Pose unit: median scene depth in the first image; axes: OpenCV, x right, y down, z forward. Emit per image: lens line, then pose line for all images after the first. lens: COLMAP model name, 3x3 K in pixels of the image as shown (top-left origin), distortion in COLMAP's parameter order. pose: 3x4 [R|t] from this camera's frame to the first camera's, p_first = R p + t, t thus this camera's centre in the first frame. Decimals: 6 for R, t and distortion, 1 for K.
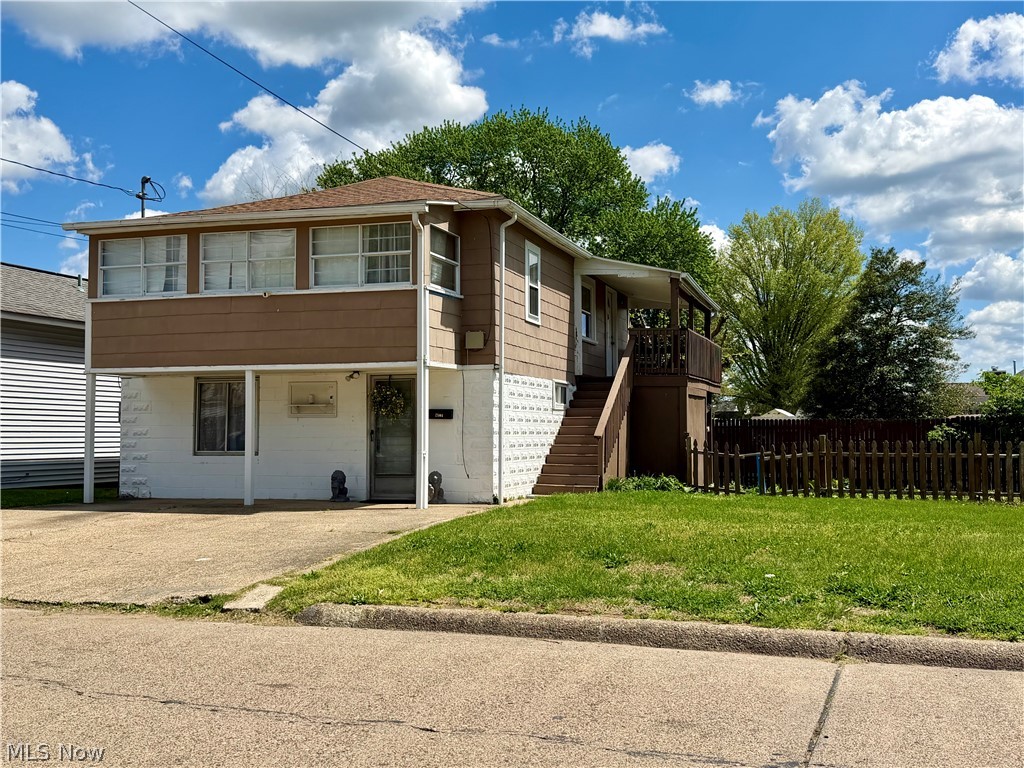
lens RADIAL K [[1020.3, 0, 525.4], [0, 1020.3, 400.2], [0, 0, 1]] dist [0.050033, 0.000000]
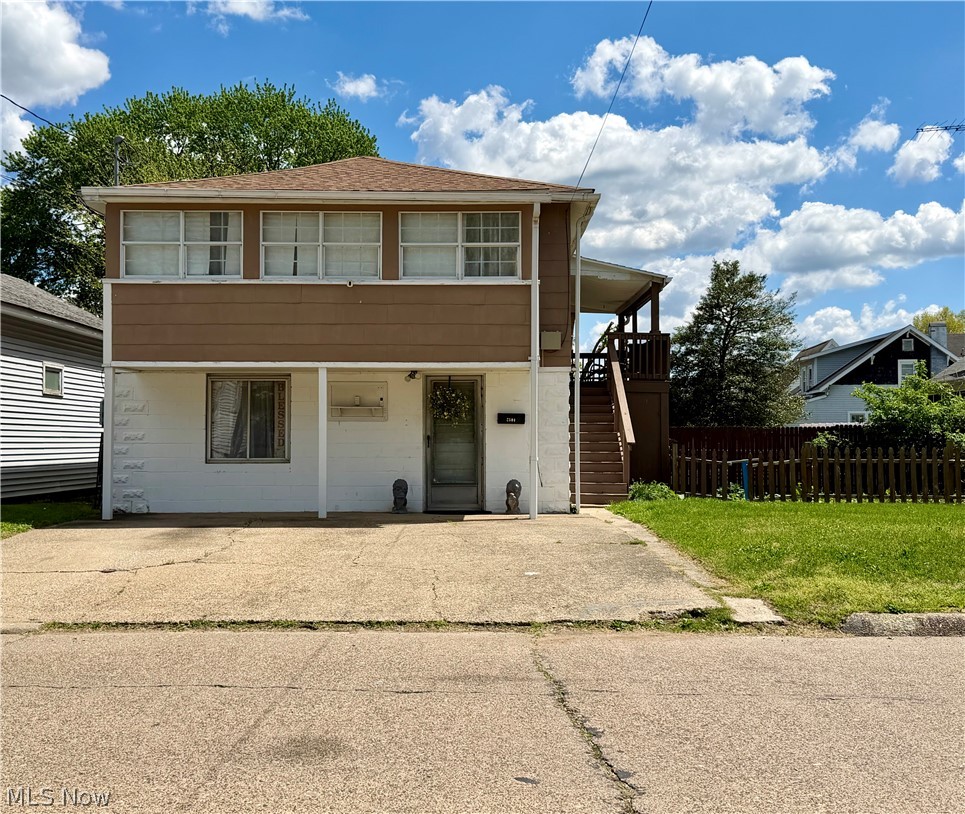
lens RADIAL K [[1078.2, 0, 450.2], [0, 1078.2, 418.9], [0, 0, 1]] dist [0.069662, 0.000000]
pose [[0.961850, 0.007698, 0.273468, -0.361543], [-0.010621, 0.999901, 0.009208, 0.004886], [-0.273370, -0.011761, 0.961837, 0.053384]]
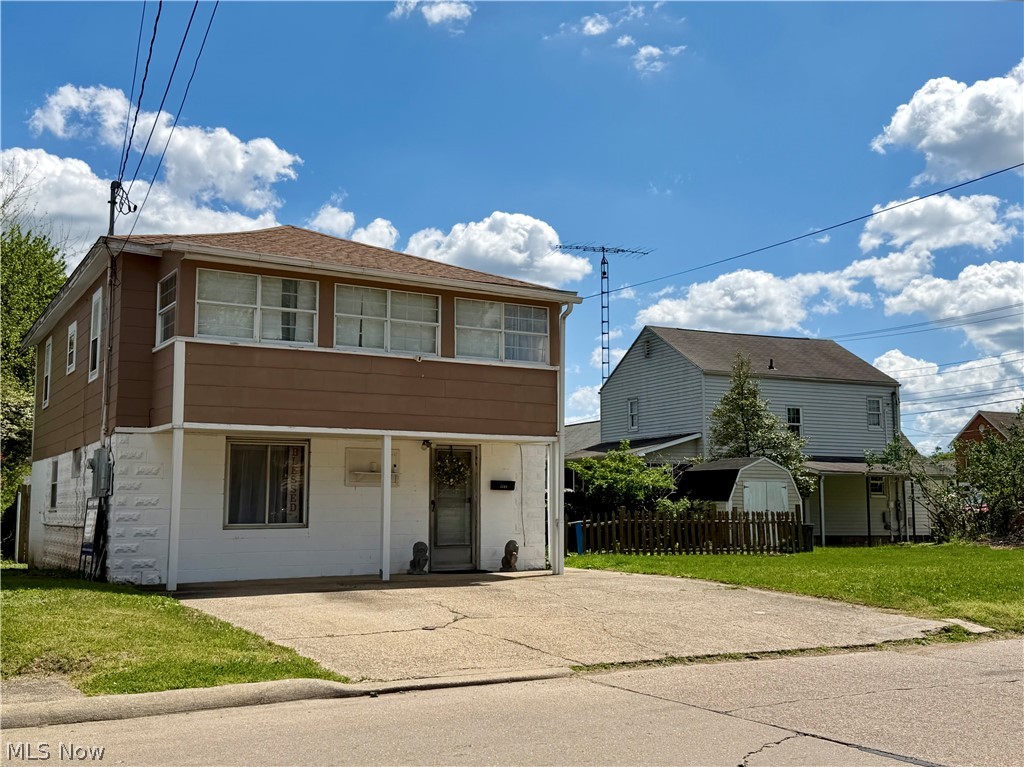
lens RADIAL K [[1092.3, 0, 516.6], [0, 1092.3, 376.2], [0, 0, 1]] dist [0.032563, 0.000000]
pose [[0.673458, 0.088389, 0.733923, -0.802465], [-0.024213, 0.994931, -0.097605, 0.009987], [-0.738829, 0.047962, 0.672184, 0.201025]]
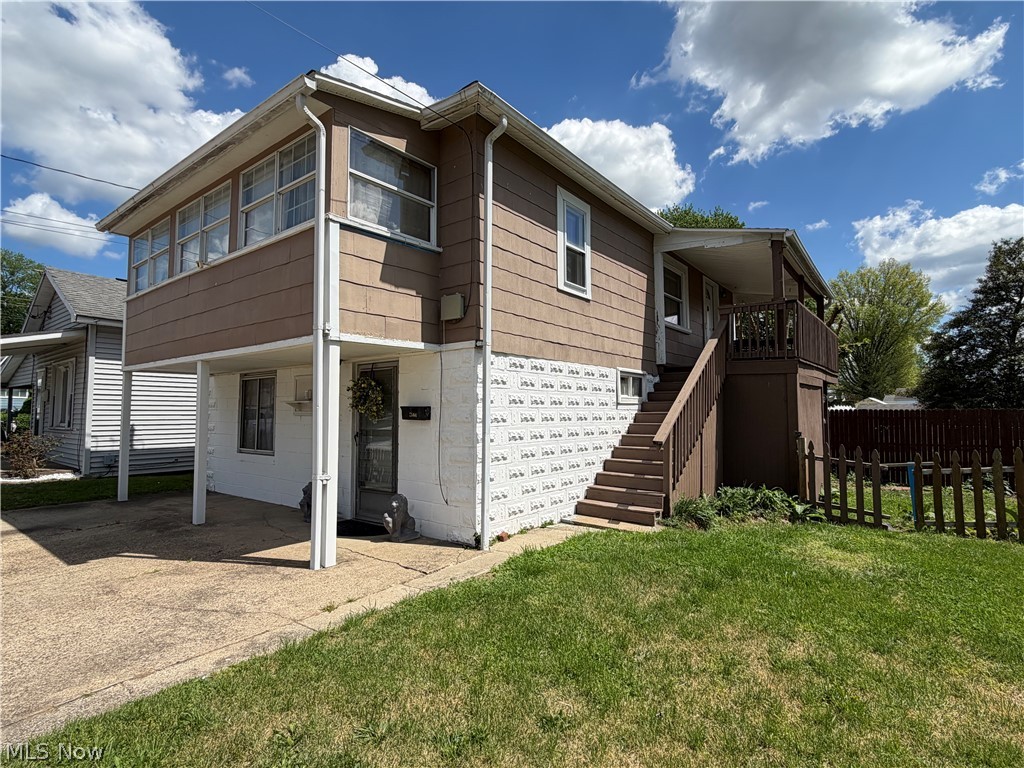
lens RADIAL K [[518.5, 0, 514.7], [0, 518.5, 384.7], [0, 0, 1]] dist [-0.010180, 0.000556]
pose [[0.939636, -0.017618, -0.341721, 0.096902], [0.011077, 0.999716, -0.021083, 0.001746], [0.341995, 0.016025, 0.939565, 0.596533]]
